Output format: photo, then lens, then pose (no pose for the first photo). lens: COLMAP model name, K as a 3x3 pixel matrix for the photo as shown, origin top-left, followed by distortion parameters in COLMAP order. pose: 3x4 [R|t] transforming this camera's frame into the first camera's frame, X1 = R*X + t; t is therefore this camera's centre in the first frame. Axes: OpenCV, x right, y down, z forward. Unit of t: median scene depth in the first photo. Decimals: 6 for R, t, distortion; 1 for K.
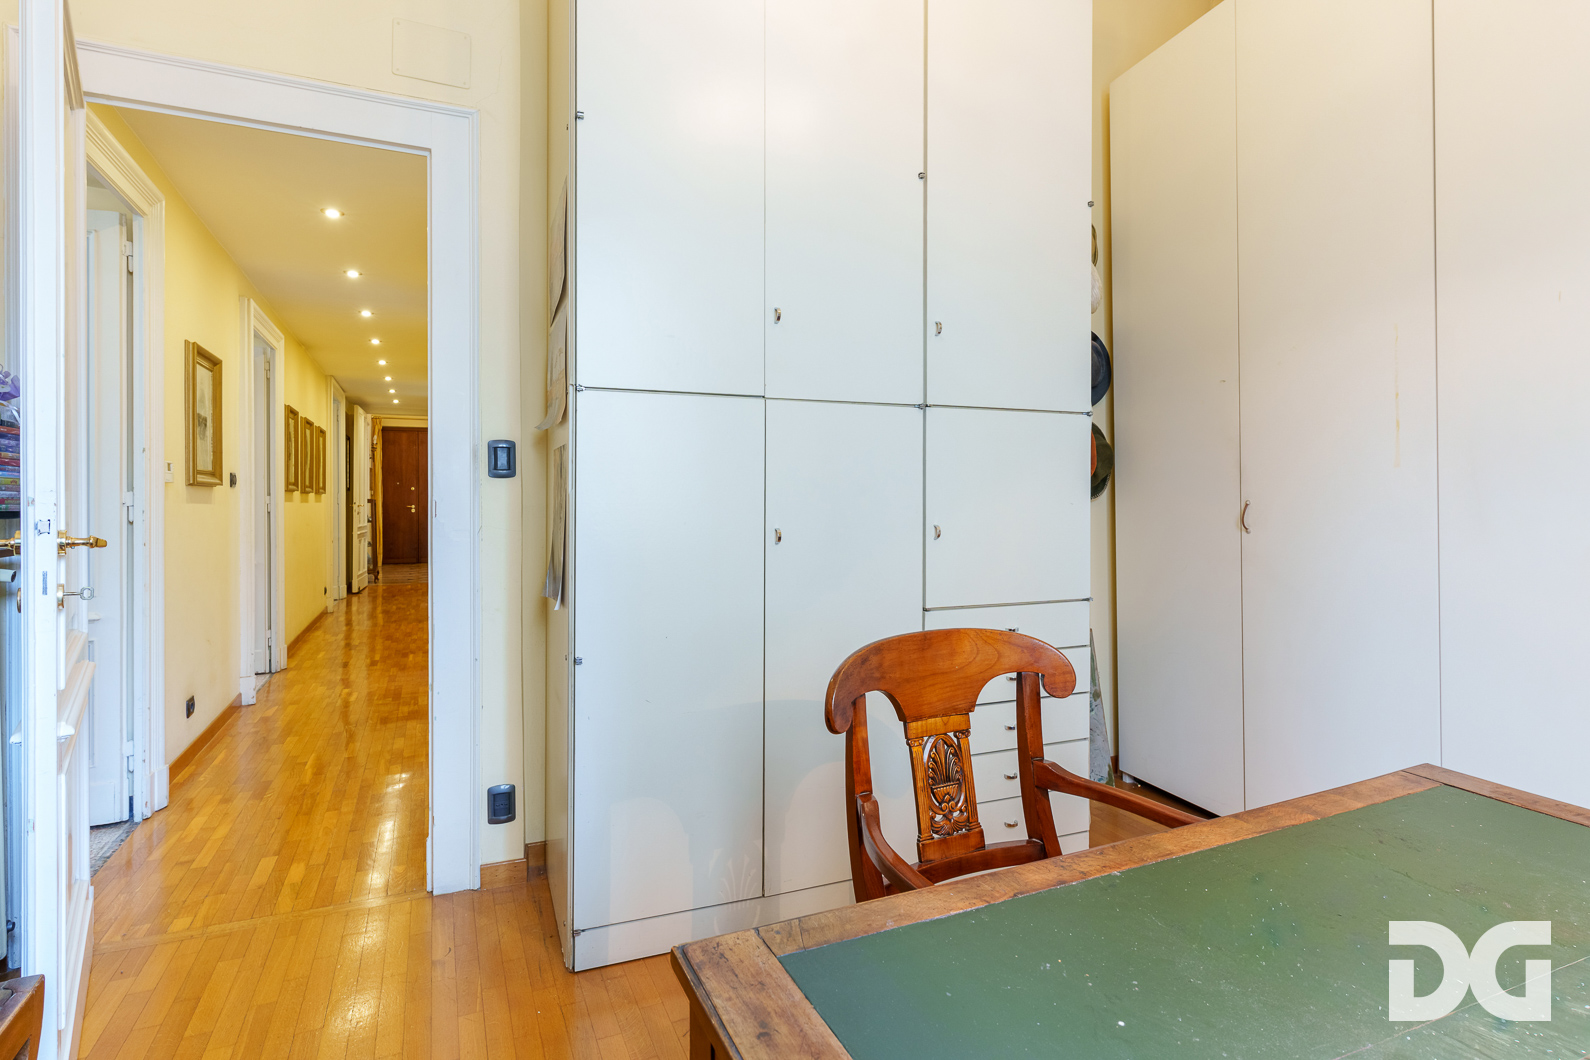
lens RADIAL K [[819.7, 0, 792.6], [0, 819.7, 496.7], [0, 0, 1]] dist [0.024087, 0.000011]
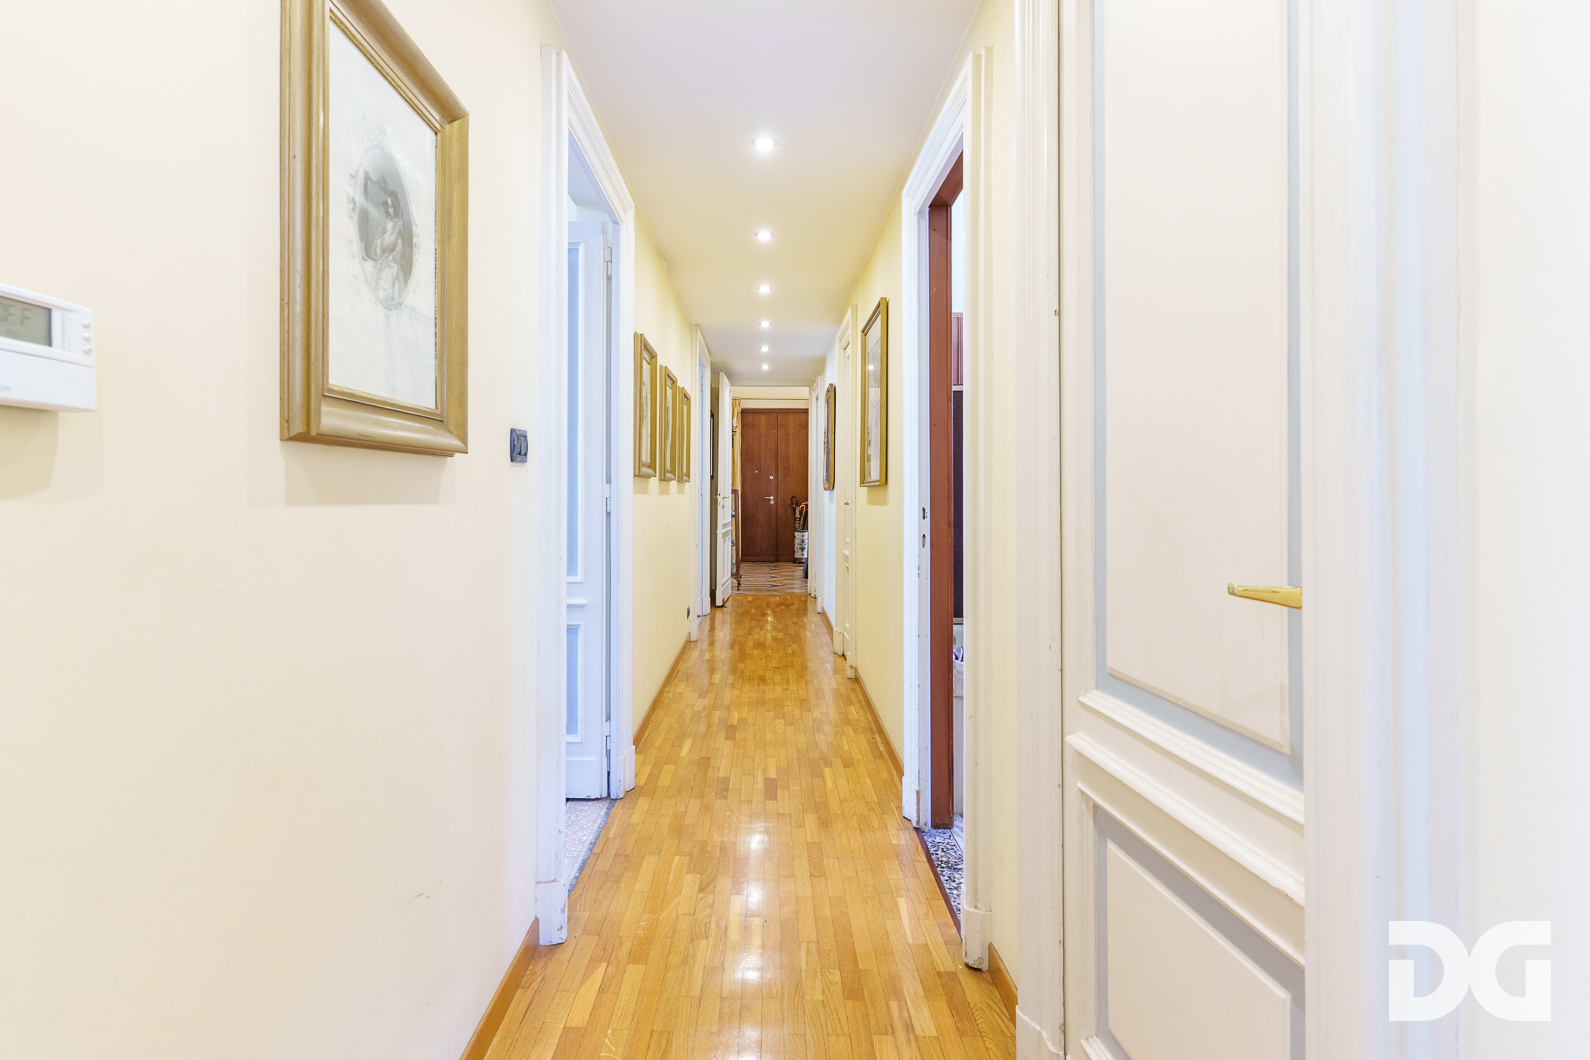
lens RADIAL K [[771.9, 0, 799.5], [0, 771.9, 468.5], [0, 0, 1]] dist [0.000608, 0.000546]
pose [[0.934161, -0.006538, -0.356792, -0.230708], [-0.002116, 0.999713, -0.023859, 0.000508], [0.356845, 0.023043, 0.933879, 0.396265]]
